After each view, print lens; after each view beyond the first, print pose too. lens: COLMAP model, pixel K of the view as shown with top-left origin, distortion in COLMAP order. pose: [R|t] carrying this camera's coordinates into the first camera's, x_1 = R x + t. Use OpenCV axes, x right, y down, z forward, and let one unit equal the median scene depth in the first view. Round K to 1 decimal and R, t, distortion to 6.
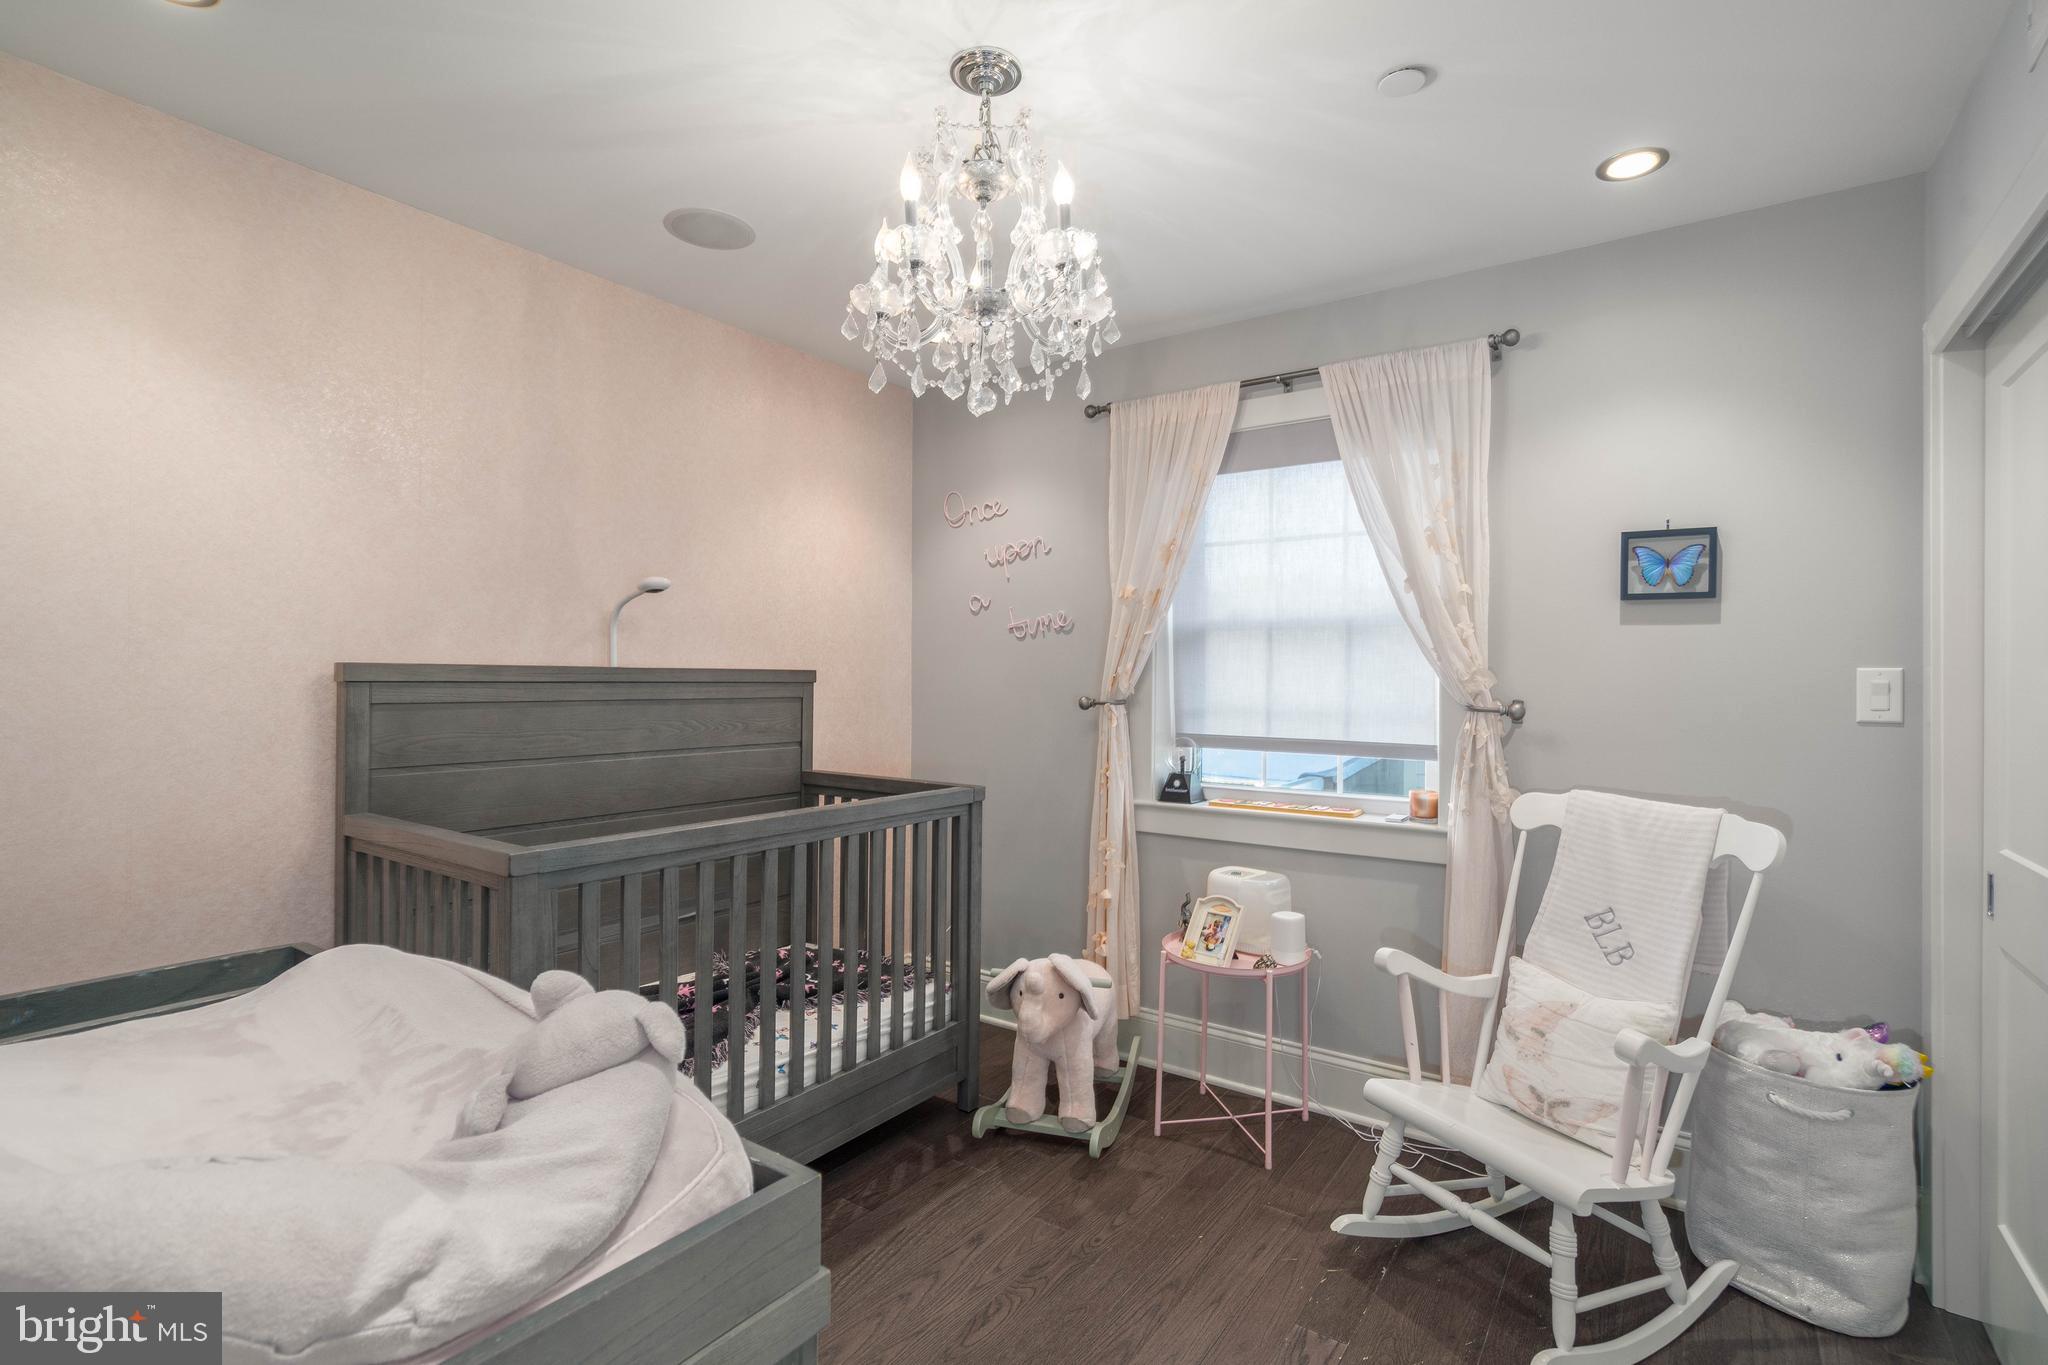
lens RADIAL K [[942.8, 0, 1028.2], [0, 942.8, 689.3], [0, 0, 1]] dist [-0.005808, 0.001943]
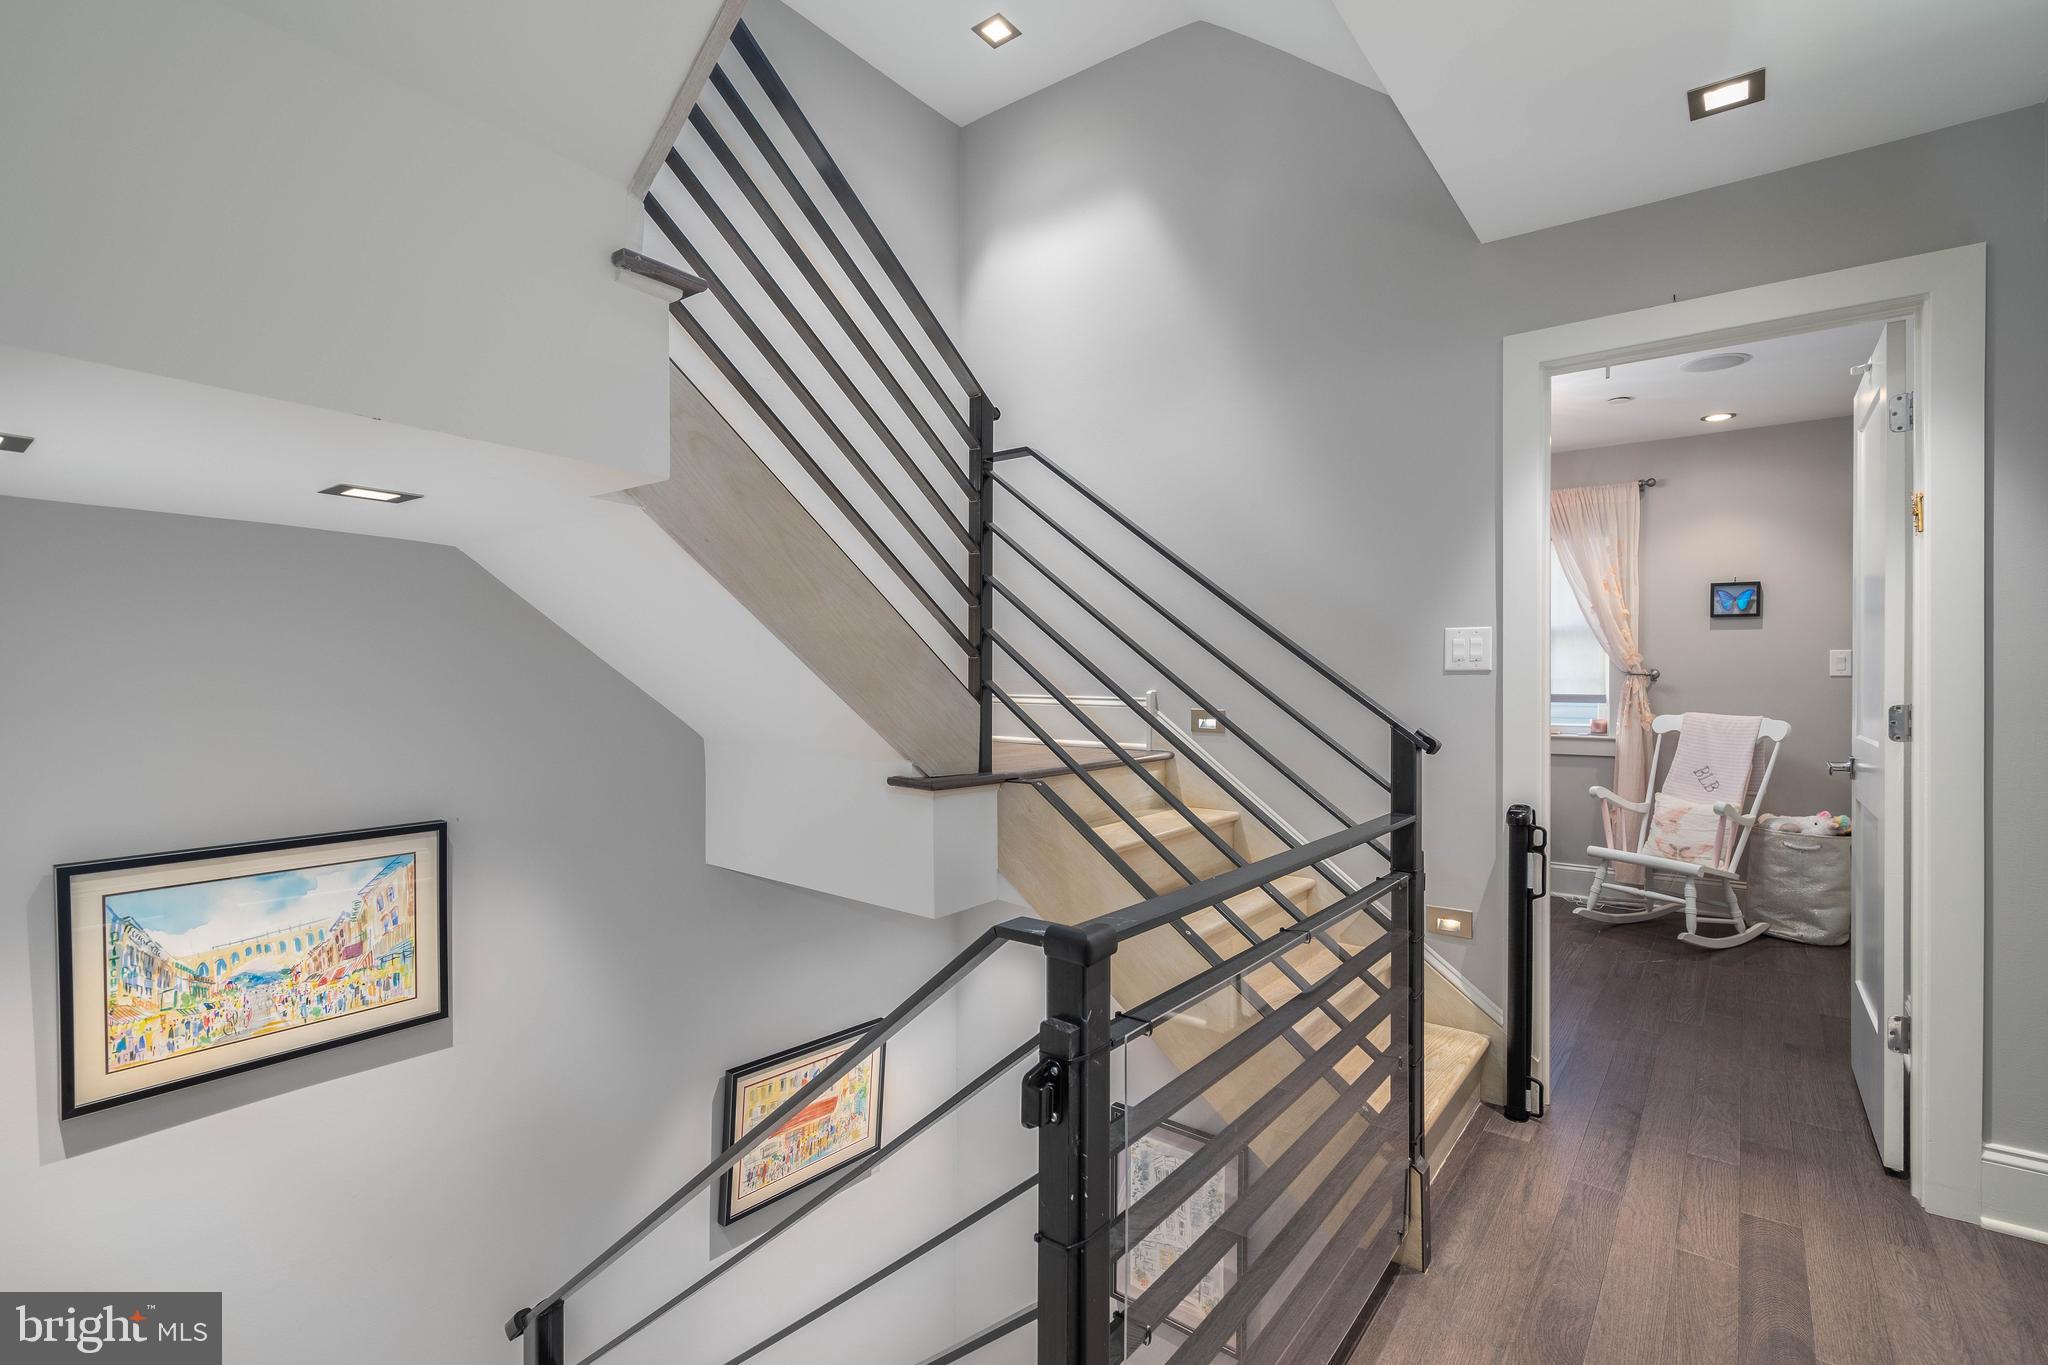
lens RADIAL K [[942.8, 0, 1010.4], [0, 942.8, 693.1], [0, 0, 1]] dist [-0.005808, 0.001943]
pose [[0.998423, -0.002906, -0.056057, -0.762498], [0.003103, 0.999989, 0.003414, 0.055474], [0.056046, -0.003582, 0.998422, -1.105104]]
